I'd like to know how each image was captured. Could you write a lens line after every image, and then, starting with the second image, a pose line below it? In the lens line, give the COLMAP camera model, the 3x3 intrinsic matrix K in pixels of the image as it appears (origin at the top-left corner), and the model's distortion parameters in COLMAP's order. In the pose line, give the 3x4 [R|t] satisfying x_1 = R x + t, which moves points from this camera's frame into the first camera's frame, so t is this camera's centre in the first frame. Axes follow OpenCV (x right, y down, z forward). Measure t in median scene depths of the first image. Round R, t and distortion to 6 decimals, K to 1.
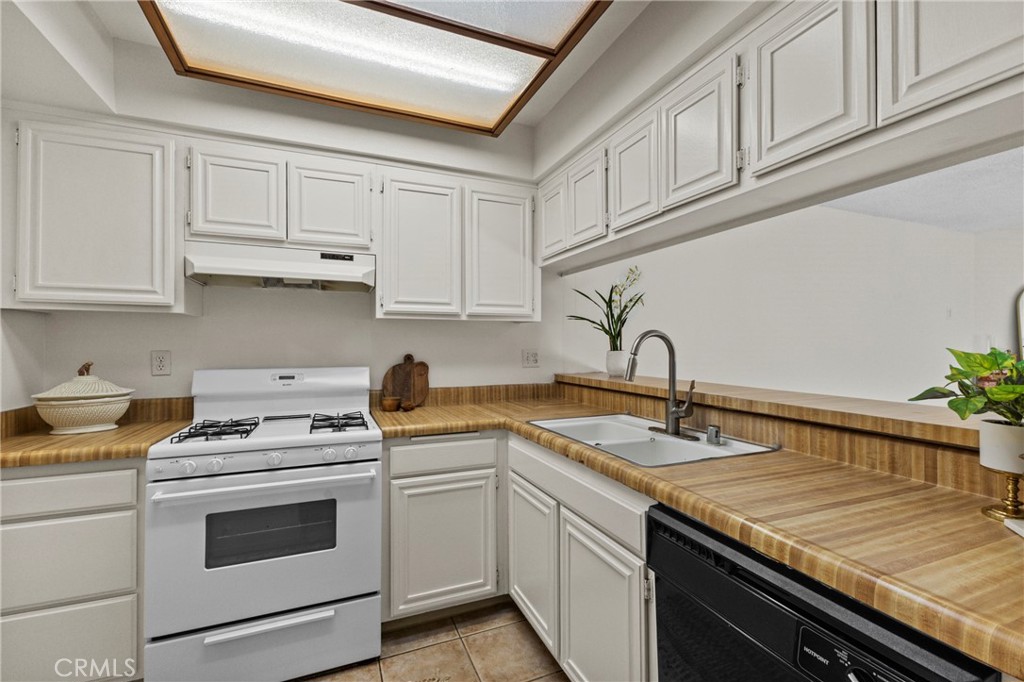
lens RADIAL K [[446.1, 0, 514.6], [0, 446.1, 341.7], [0, 0, 1]] dist [0.001266, 0.000041]
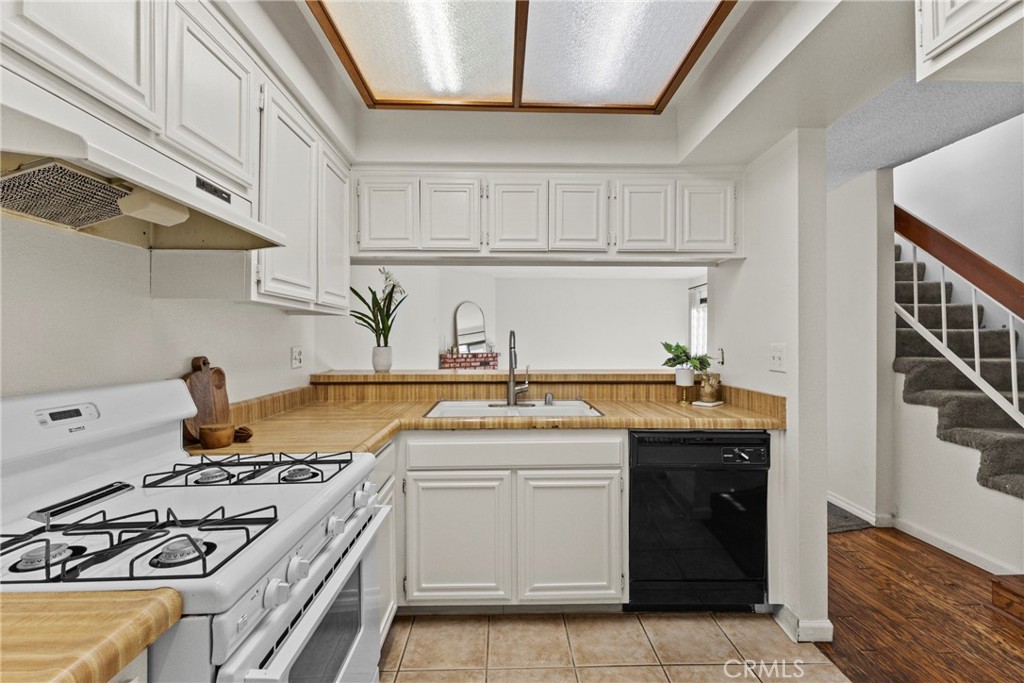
lens RADIAL K [[446.1, 0, 515.0], [0, 446.1, 338.7], [0, 0, 1]] dist [0.001266, 0.000041]
pose [[0.362113, 0.003748, 0.932127, -0.787378], [-0.004321, 0.999988, -0.002342, 0.002228], [-0.932124, -0.003180, 0.362124, 0.419319]]
